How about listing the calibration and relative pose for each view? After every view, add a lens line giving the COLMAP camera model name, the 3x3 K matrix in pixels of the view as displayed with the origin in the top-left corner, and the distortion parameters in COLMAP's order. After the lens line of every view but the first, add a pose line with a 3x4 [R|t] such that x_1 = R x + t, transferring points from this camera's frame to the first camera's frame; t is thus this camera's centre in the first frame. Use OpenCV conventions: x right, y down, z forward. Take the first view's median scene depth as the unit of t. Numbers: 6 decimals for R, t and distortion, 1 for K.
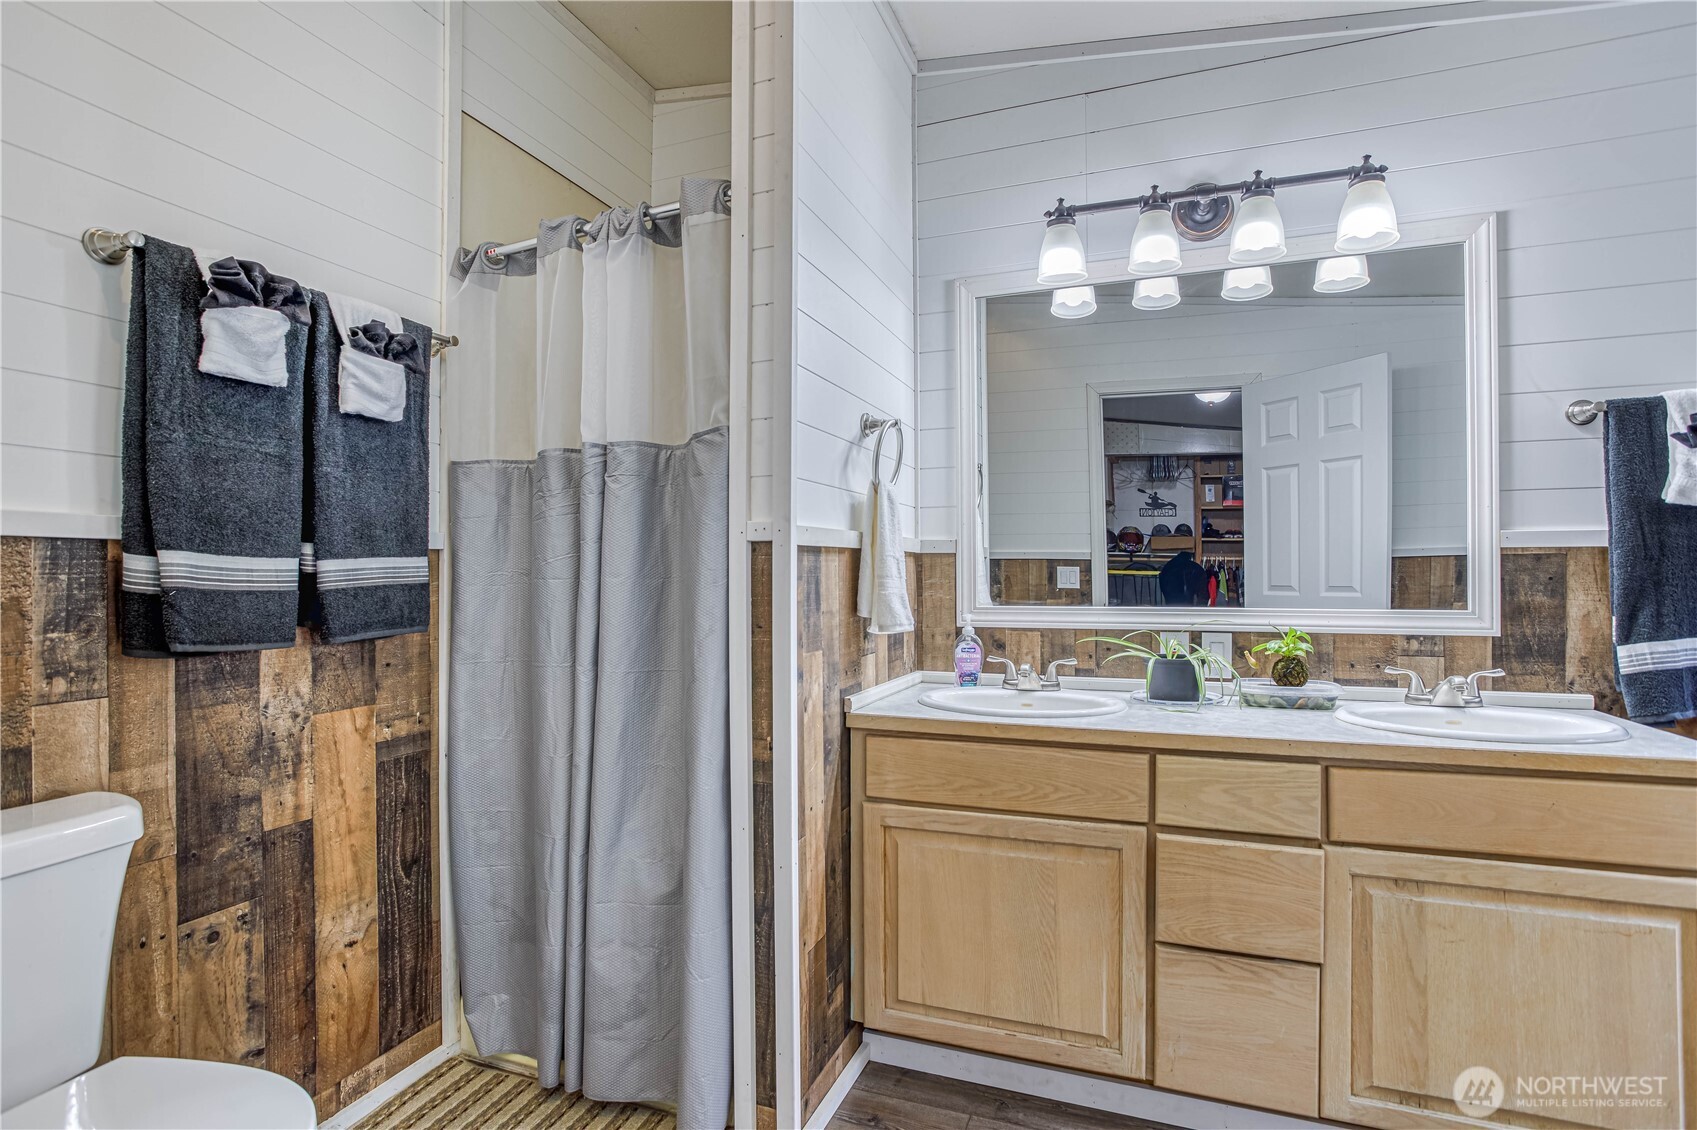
lens RADIAL K [[835.7, 0, 858.4], [0, 835.7, 567.7], [0, 0, 1]] dist [-0.046446, 0.019636]
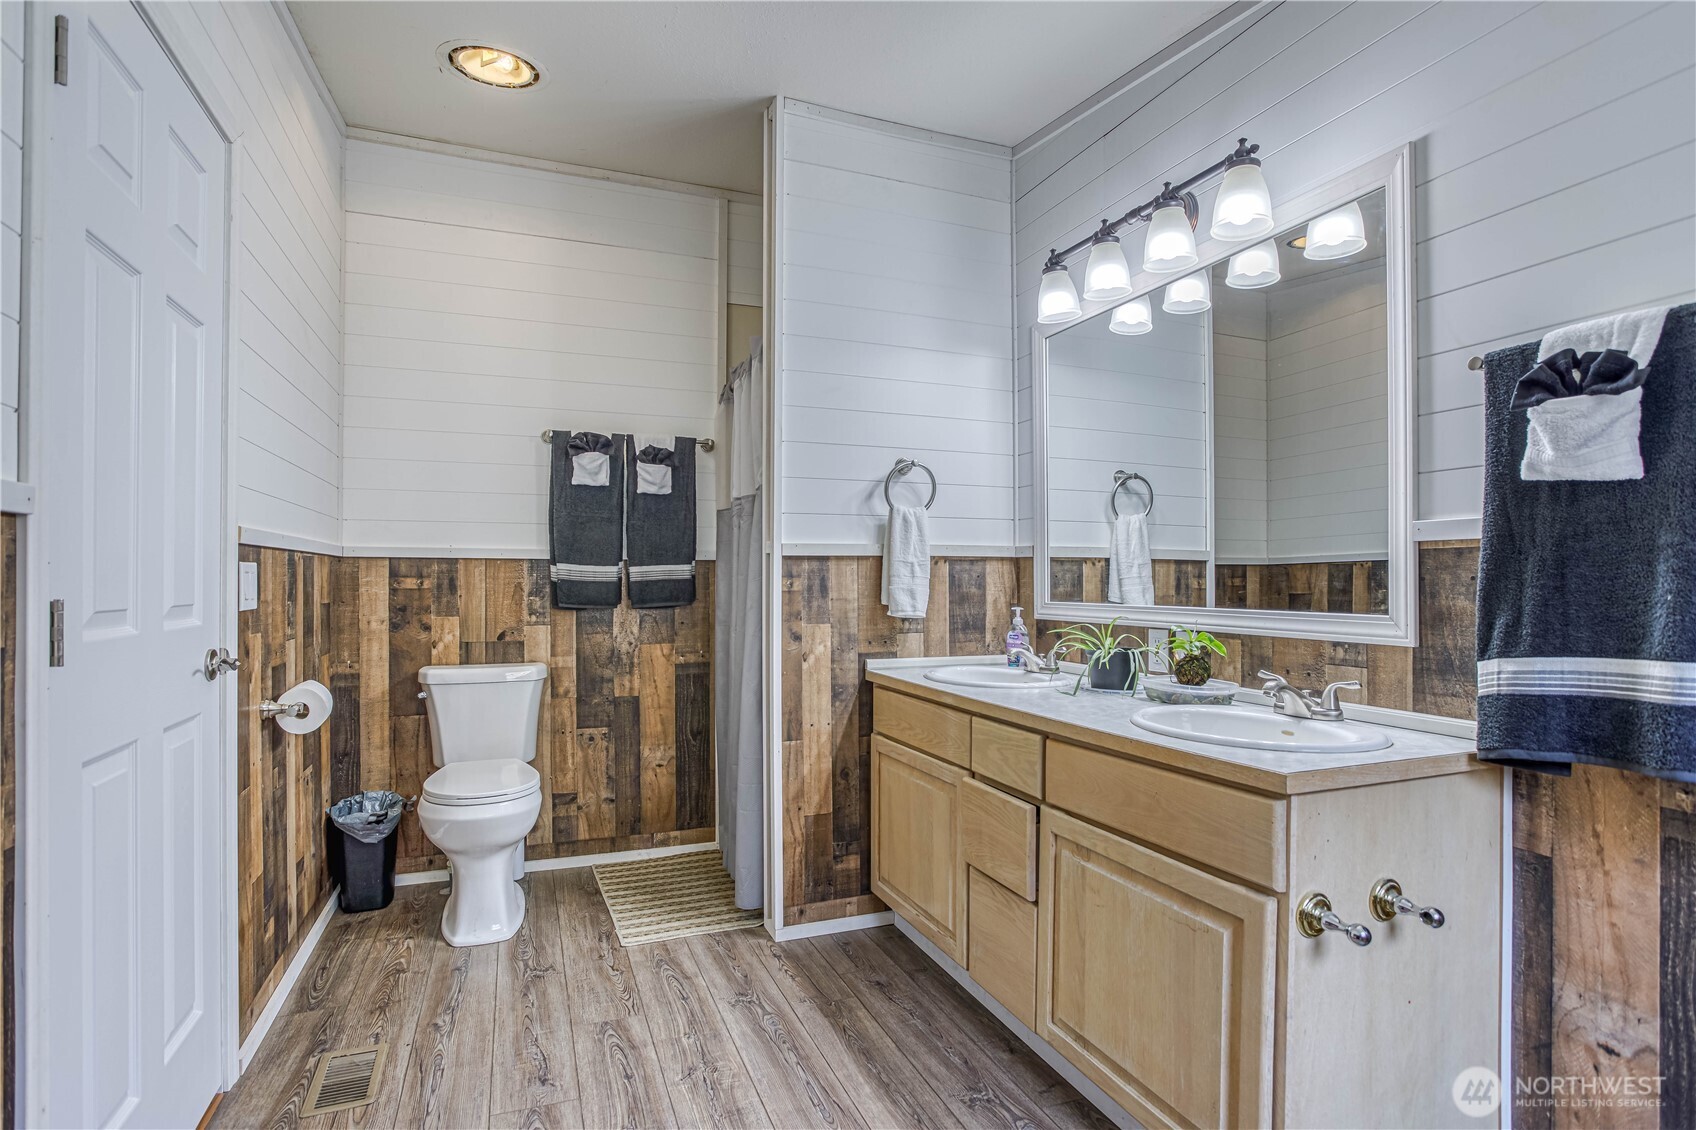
lens RADIAL K [[862.0, 0, 843.0], [0, 862.0, 580.1], [0, 0, 1]] dist [-0.066008, 0.034705]
pose [[0.662558, 0.003804, -0.749001, 1.181292], [0.002063, 0.999974, 0.006904, 0.008840], [0.749008, -0.006119, 0.662533, -0.014155]]
